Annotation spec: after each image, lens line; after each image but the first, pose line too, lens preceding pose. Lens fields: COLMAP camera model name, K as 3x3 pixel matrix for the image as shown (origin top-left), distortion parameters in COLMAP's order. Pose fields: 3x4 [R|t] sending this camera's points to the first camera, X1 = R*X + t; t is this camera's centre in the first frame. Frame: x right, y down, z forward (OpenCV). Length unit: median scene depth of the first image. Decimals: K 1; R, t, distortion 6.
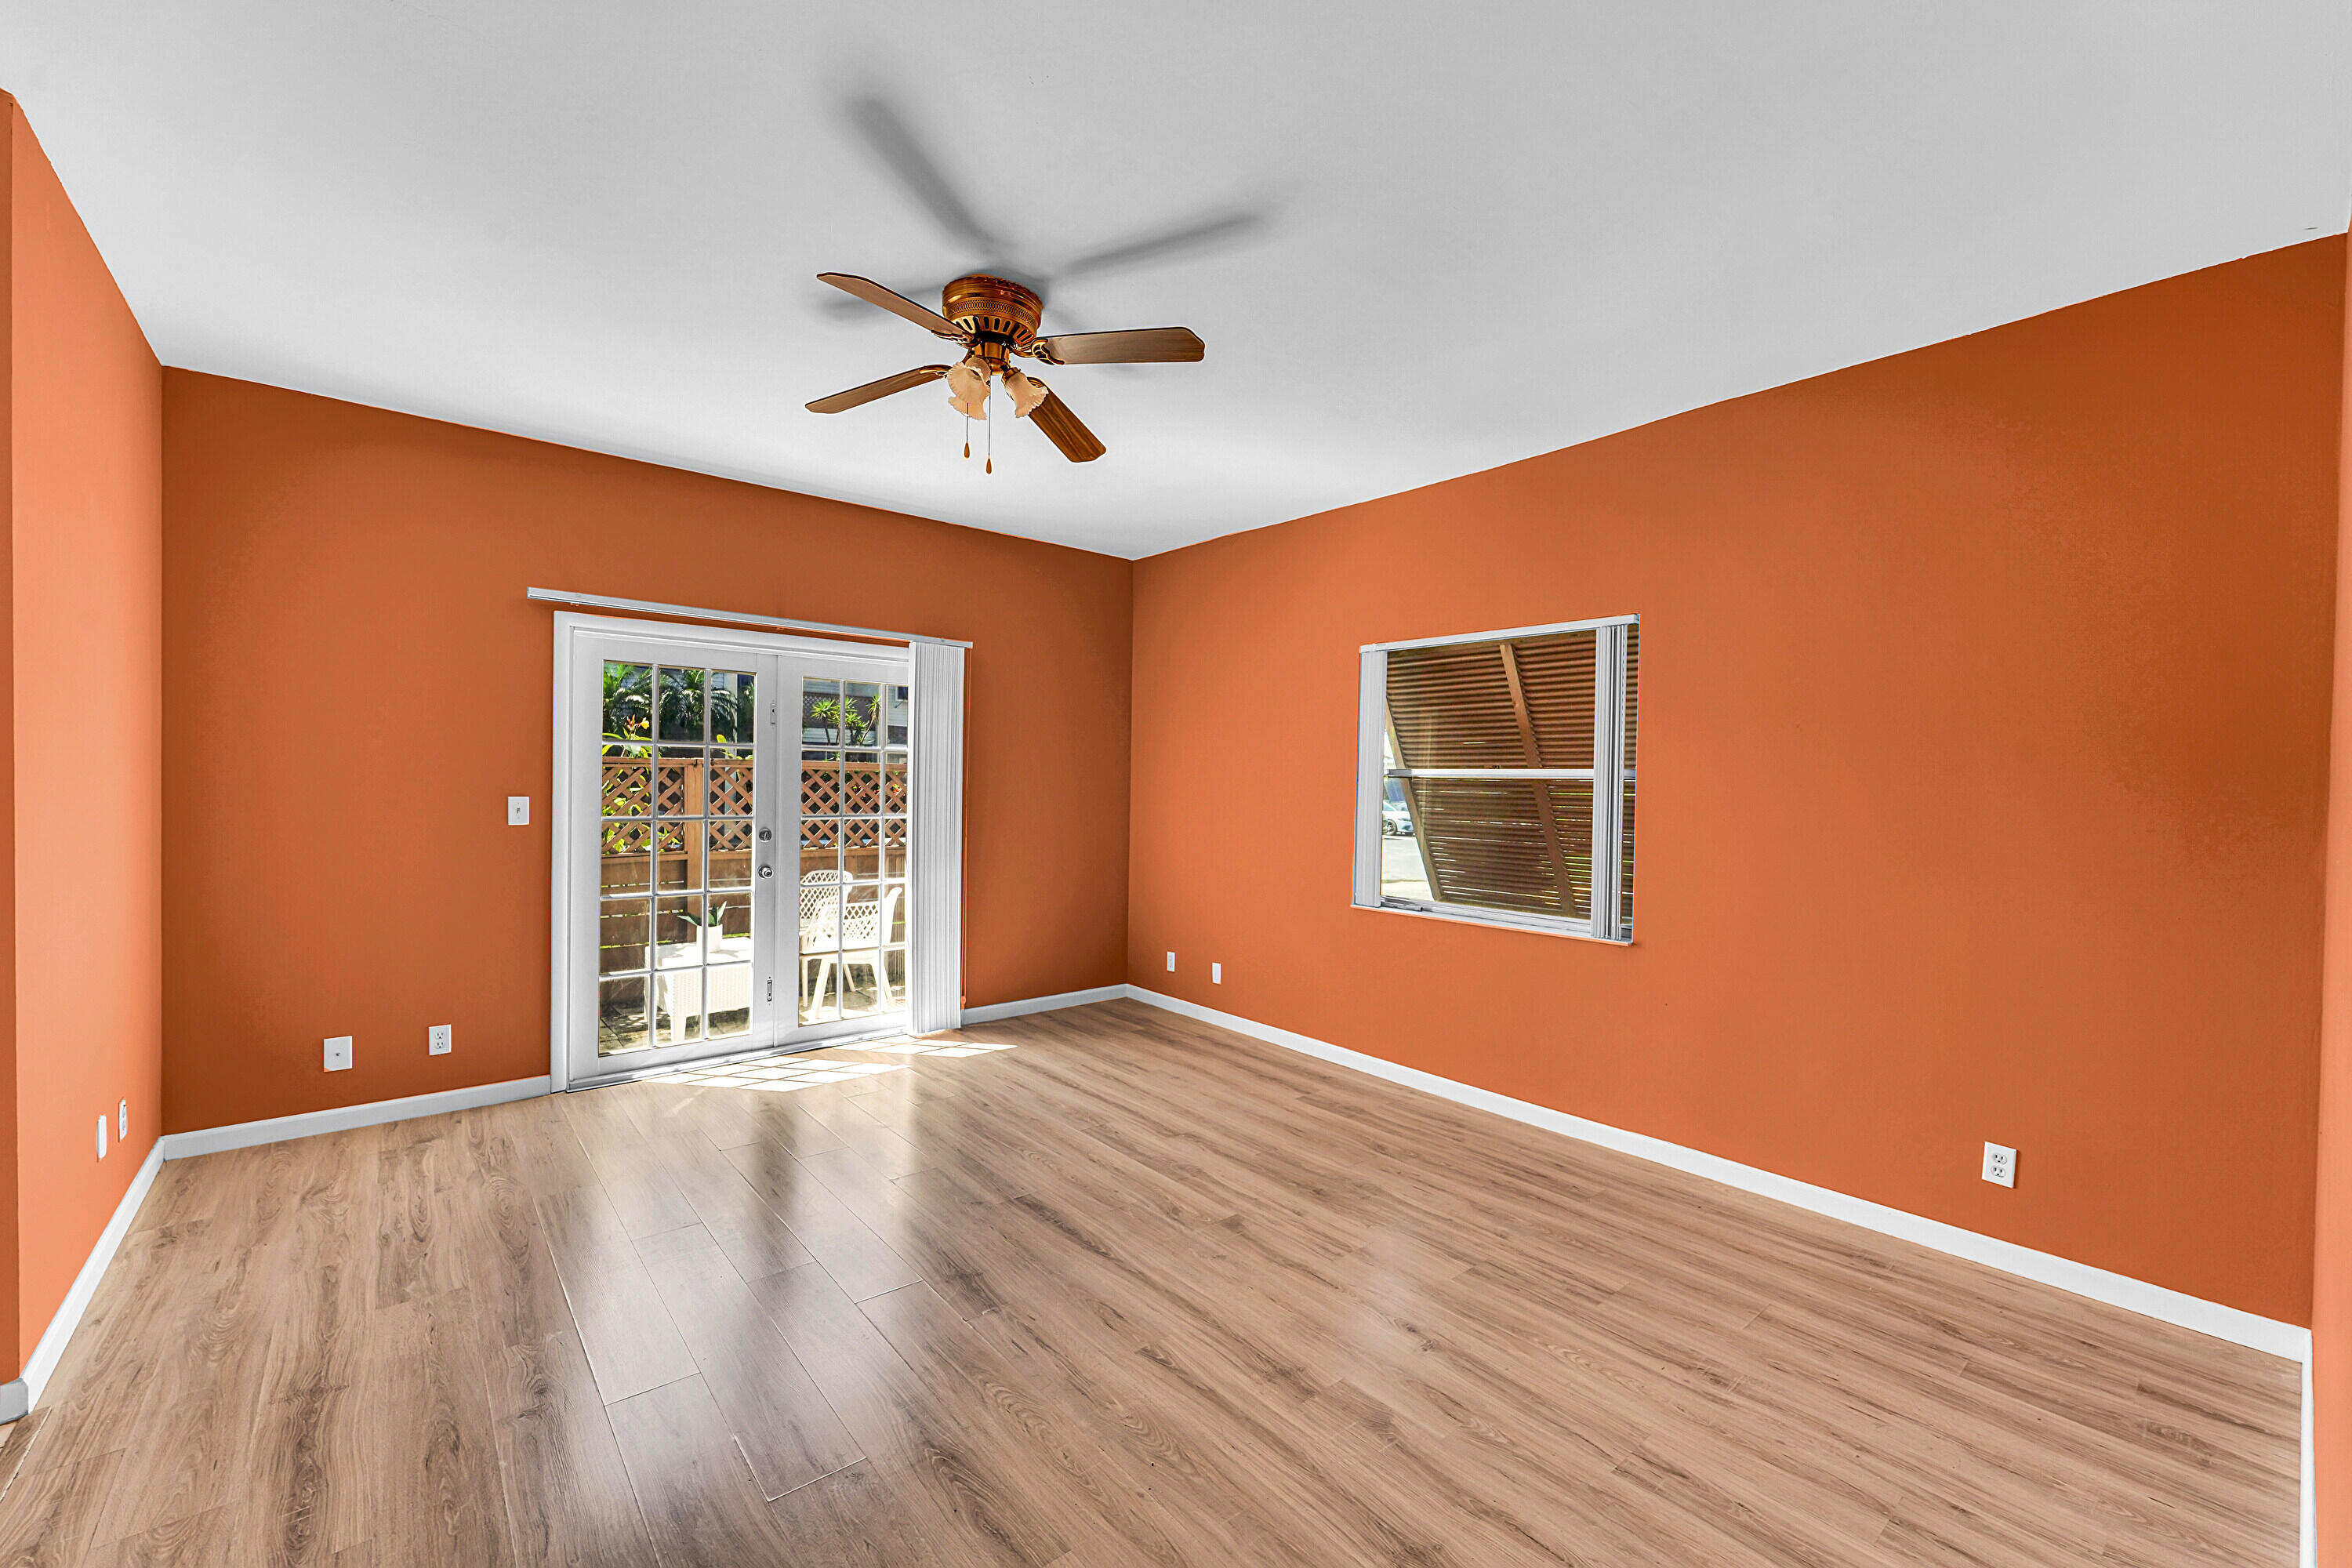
lens RADIAL K [[955.2, 0, 1176.0], [0, 955.2, 788.1], [0, 0, 1]] dist [0.004275, 0.000555]
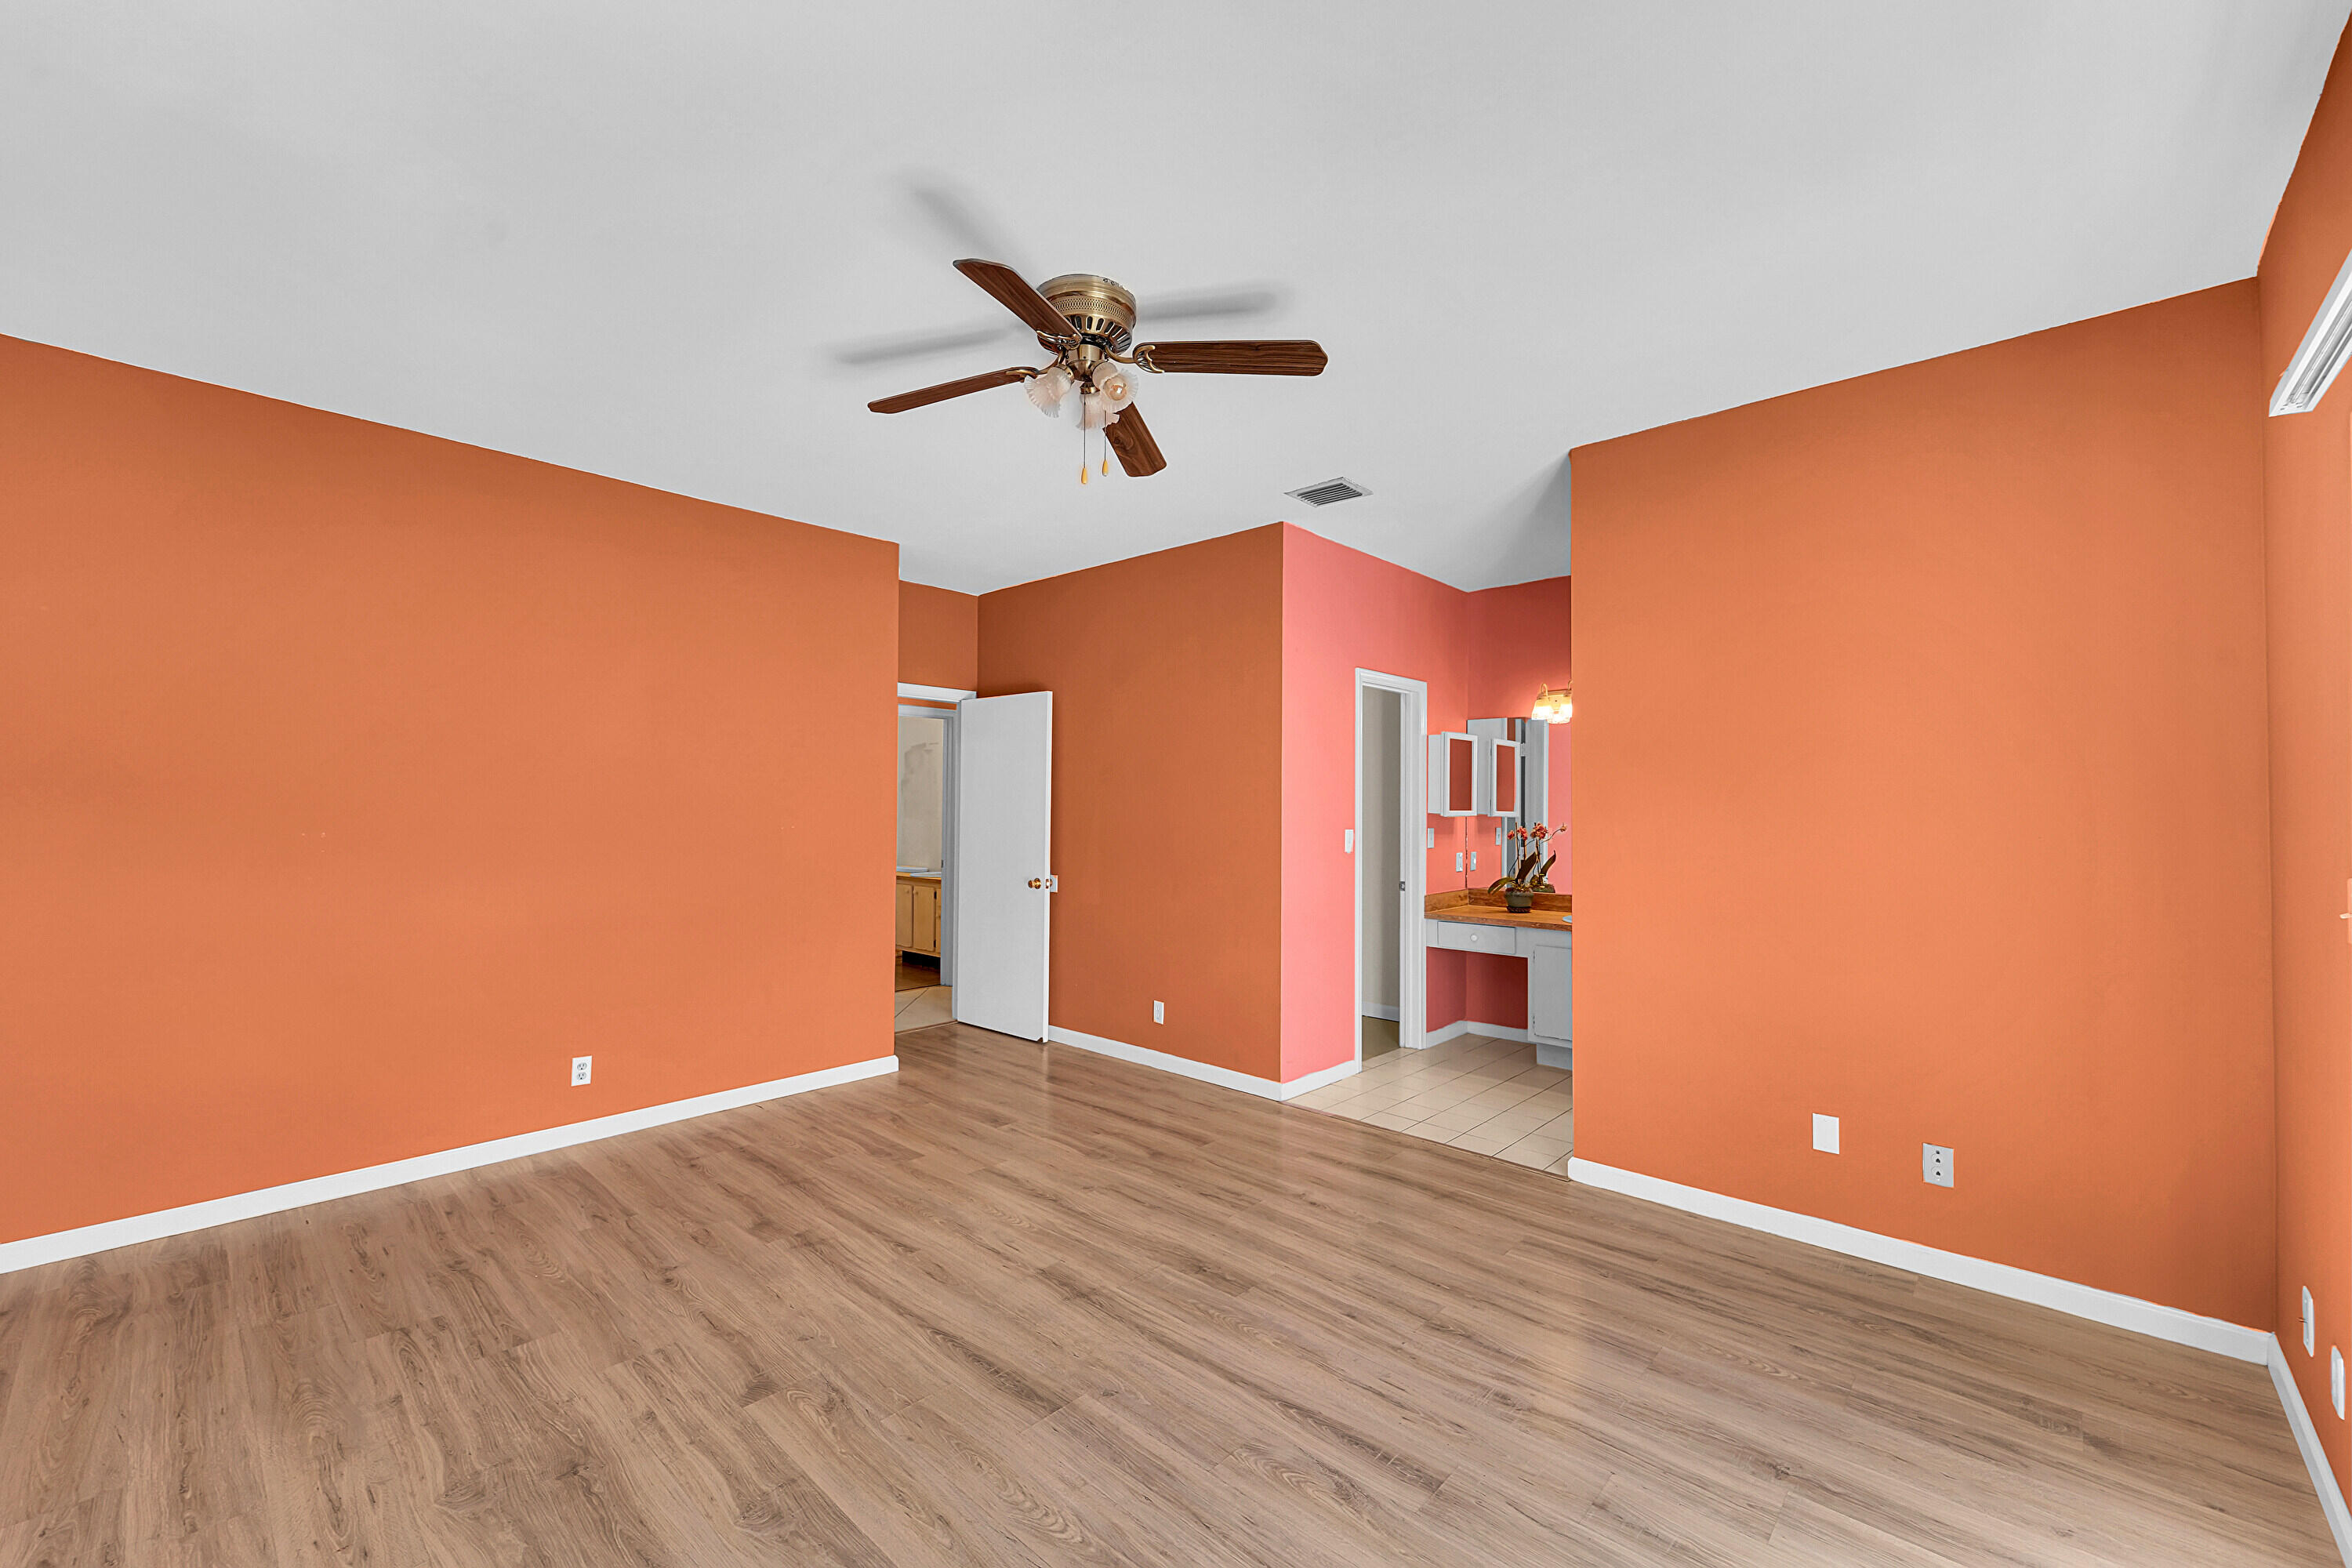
lens RADIAL K [[955.2, 0, 1180.9], [0, 955.2, 791.1], [0, 0, 1]] dist [0.004275, 0.000555]
pose [[-0.991311, -0.022998, -0.129513, -0.182903], [-0.022034, 0.999718, -0.008874, -0.022365], [0.129680, -0.005944, -0.991538, 2.026802]]
